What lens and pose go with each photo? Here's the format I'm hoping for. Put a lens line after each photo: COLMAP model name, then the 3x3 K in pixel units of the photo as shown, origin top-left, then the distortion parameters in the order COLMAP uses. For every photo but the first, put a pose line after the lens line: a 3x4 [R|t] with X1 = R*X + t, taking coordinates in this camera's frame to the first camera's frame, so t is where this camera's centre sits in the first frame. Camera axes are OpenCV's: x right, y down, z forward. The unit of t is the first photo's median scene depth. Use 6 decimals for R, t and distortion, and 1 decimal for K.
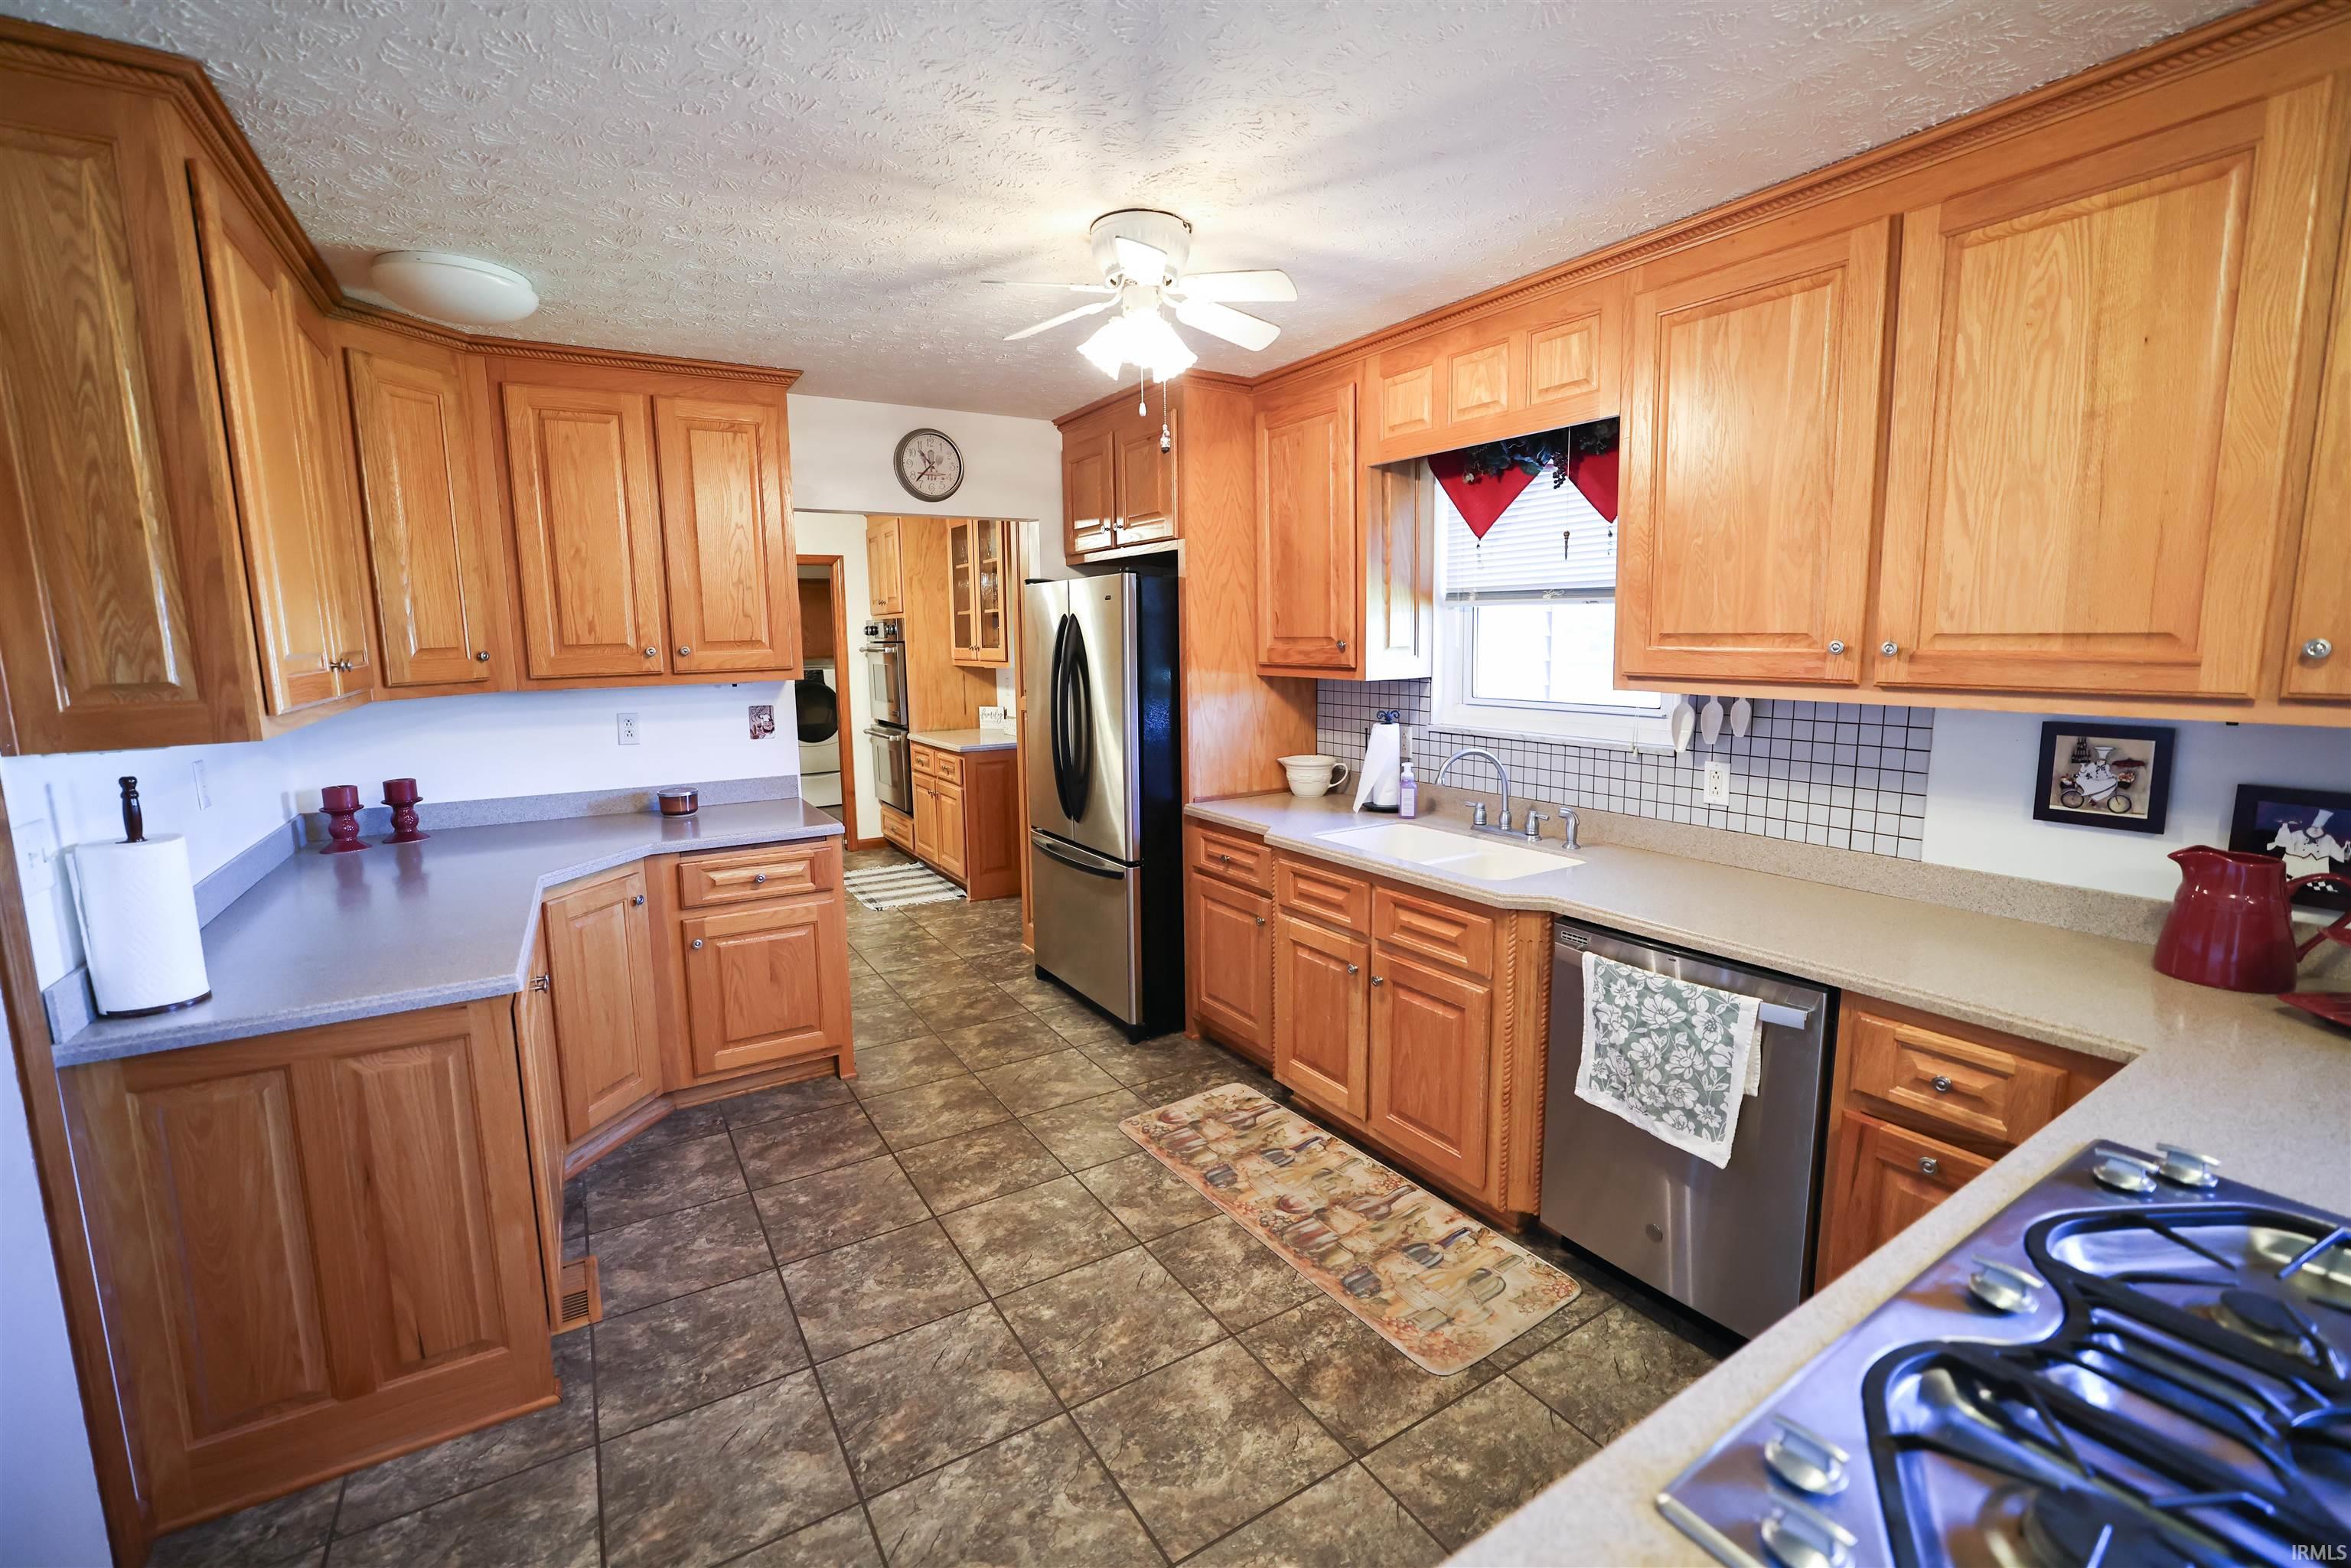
lens RADIAL K [[998.8, 0, 1175.6], [0, 998.8, 772.2], [0, 0, 1]] dist [-0.049179, 0.017509]
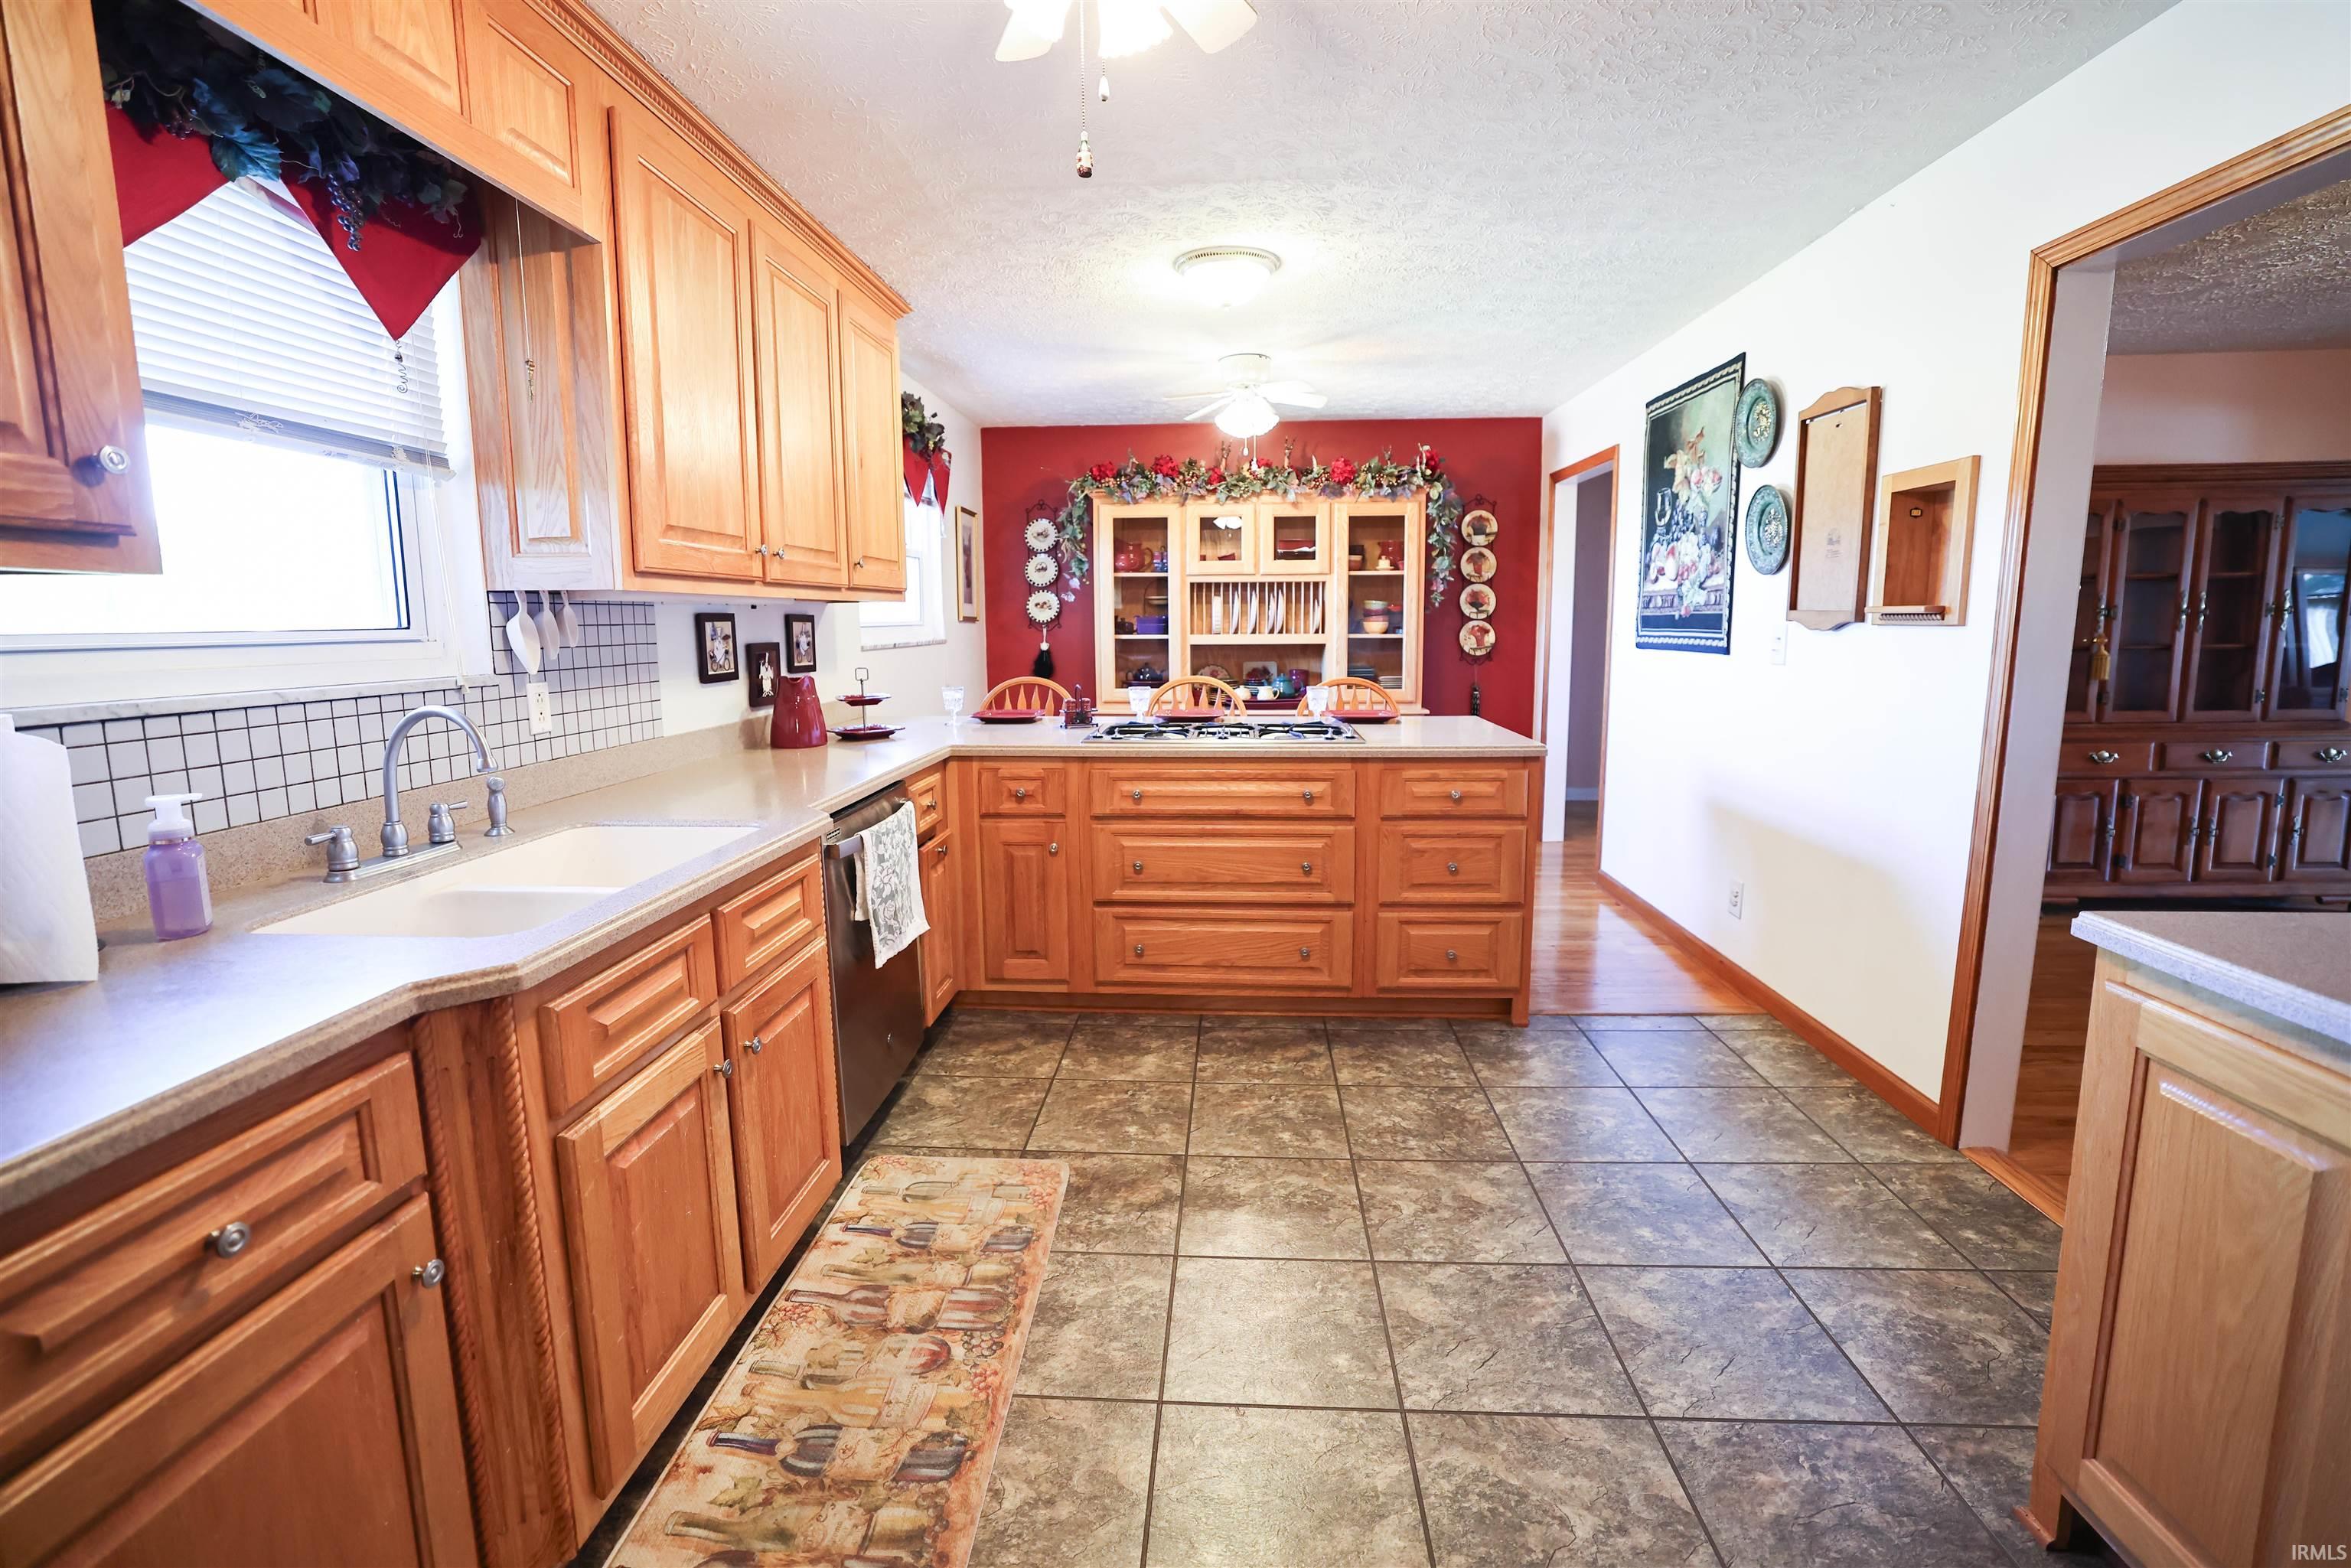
lens RADIAL K [[998.8, 0, 1175.6], [0, 998.8, 772.2], [0, 0, 1]] dist [-0.049179, 0.017509]
pose [[-0.811675, -0.070414, 0.579849, -0.439679], [0.097202, 0.962583, 0.252956, -0.108912], [-0.575965, 0.261681, -0.774460, 1.547169]]
